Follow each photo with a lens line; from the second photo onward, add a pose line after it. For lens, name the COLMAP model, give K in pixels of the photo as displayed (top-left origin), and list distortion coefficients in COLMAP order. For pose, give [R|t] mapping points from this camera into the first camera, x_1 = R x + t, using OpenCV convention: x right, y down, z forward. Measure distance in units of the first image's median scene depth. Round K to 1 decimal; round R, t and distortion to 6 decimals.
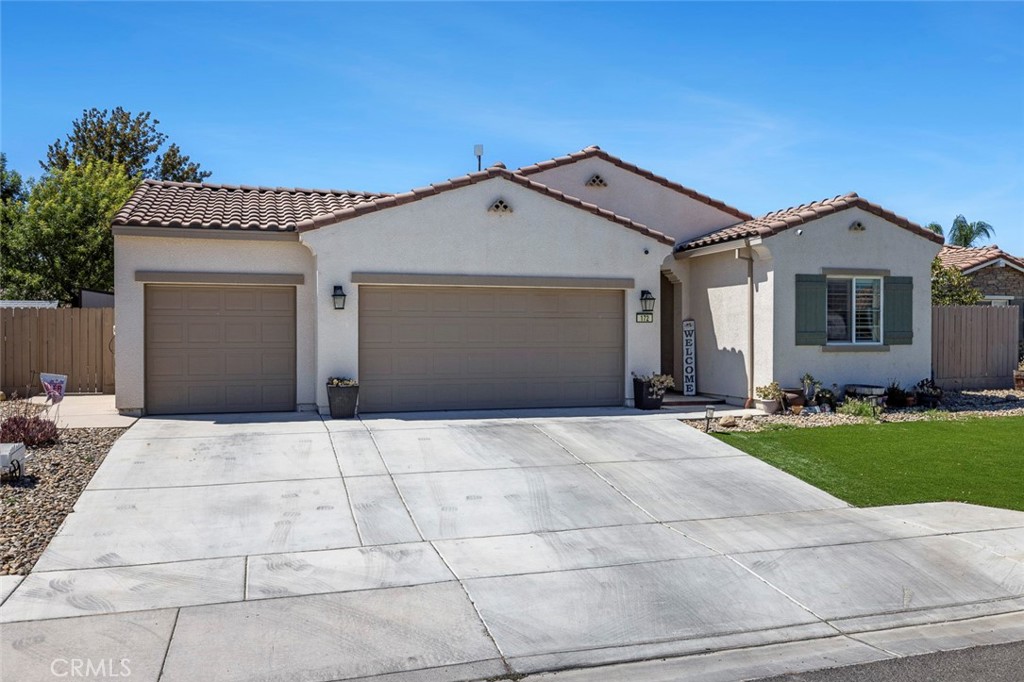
lens RADIAL K [[832.0, 0, 512.5], [0, 832.0, 343.8], [0, 0, 1]] dist [0.006843, 0.005849]
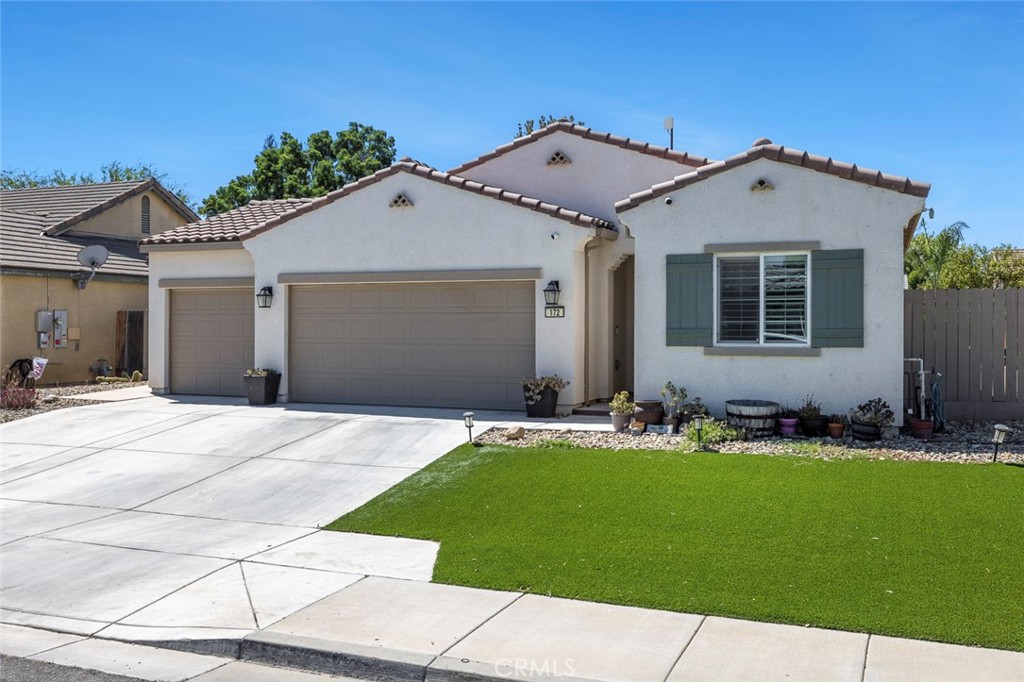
lens RADIAL K [[887.2, 0, 515.7], [0, 887.2, 333.3], [0, 0, 1]] dist [0.005424, 0.006718]
pose [[0.781291, 0.005646, -0.624141, 0.730314], [-0.008855, 0.999959, -0.002040, -0.006943], [0.624104, 0.007120, 0.781309, 0.255741]]
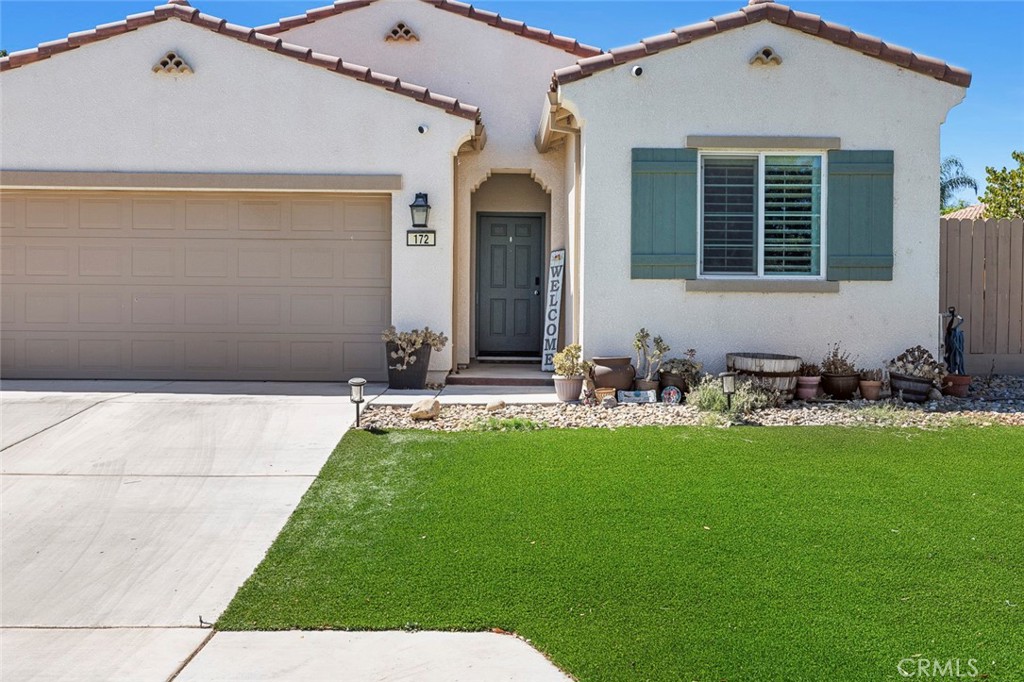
lens RADIAL K [[887.2, 0, 507.8], [0, 887.2, 317.6], [0, 0, 1]] dist [0.005424, 0.006718]
pose [[0.957574, 0.008670, -0.288058, 0.419898], [-0.011927, 0.999883, -0.009553, 0.032993], [0.287942, 0.012583, 0.957565, 0.410119]]
